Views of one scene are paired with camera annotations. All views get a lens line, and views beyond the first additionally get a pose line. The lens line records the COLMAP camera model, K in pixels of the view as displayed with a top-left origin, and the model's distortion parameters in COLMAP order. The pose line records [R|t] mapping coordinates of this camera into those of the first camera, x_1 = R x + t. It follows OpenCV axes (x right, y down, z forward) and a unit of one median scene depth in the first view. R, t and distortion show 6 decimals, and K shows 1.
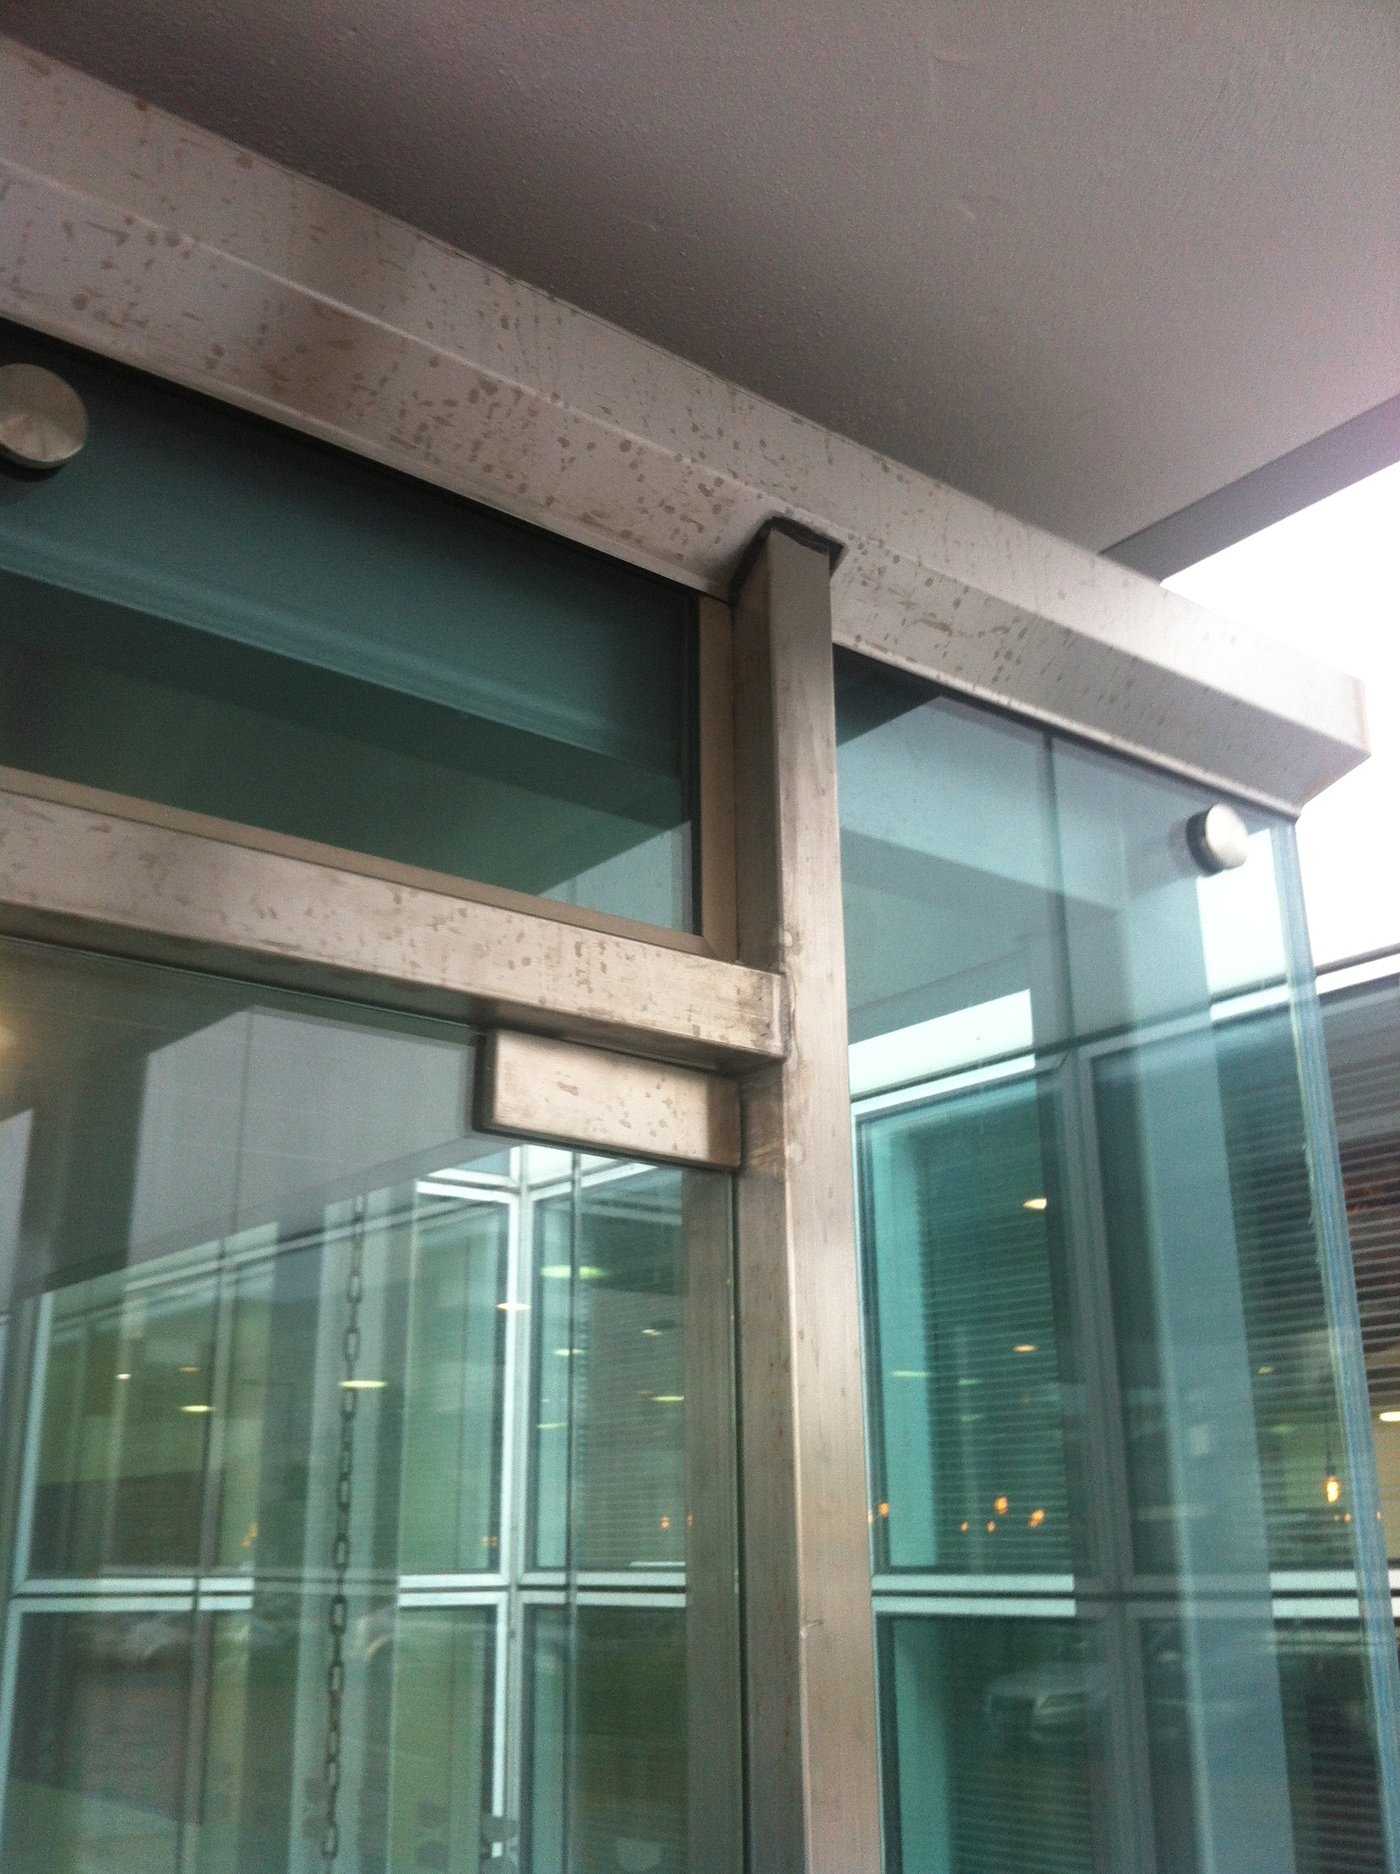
lens RADIAL K [[1841.1, 0, 694.9], [0, 1841.1, 978.0], [0, 0, 1]] dist [0.149847, -0.660359]
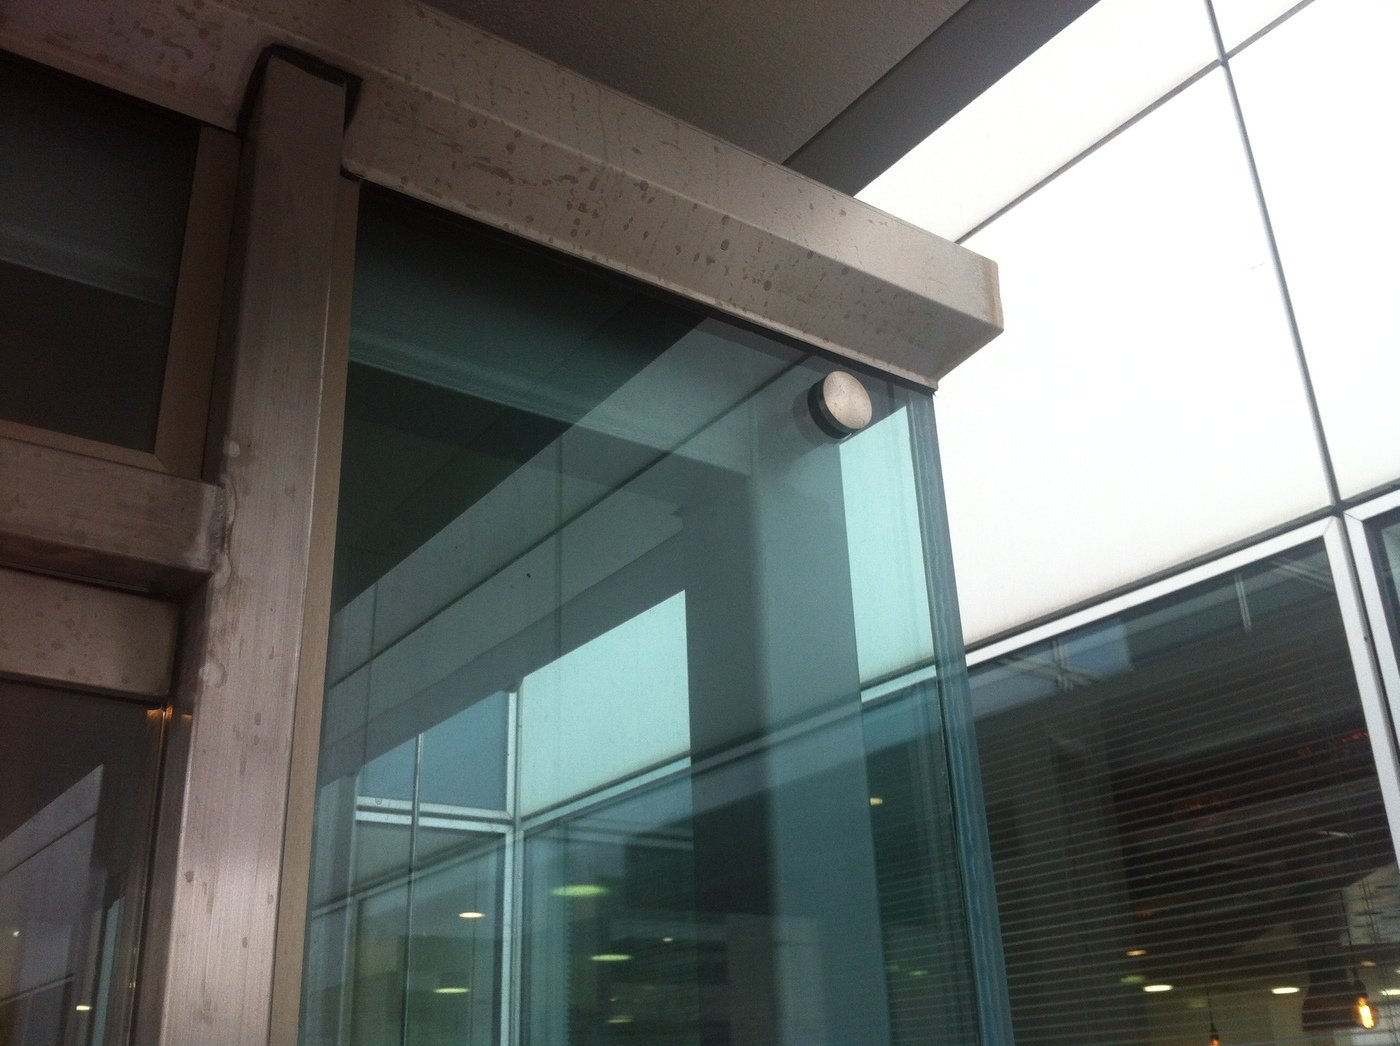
lens RADIAL K [[1375.4, 0, 724.8], [0, 1375.4, 522.9], [0, 0, 1]] dist [0.149847, -0.660359]
pose [[0.999389, -0.031921, -0.014204, 0.261650], [0.030225, 0.993818, -0.106832, 0.083232], [0.017526, 0.106337, 0.994176, 0.277617]]
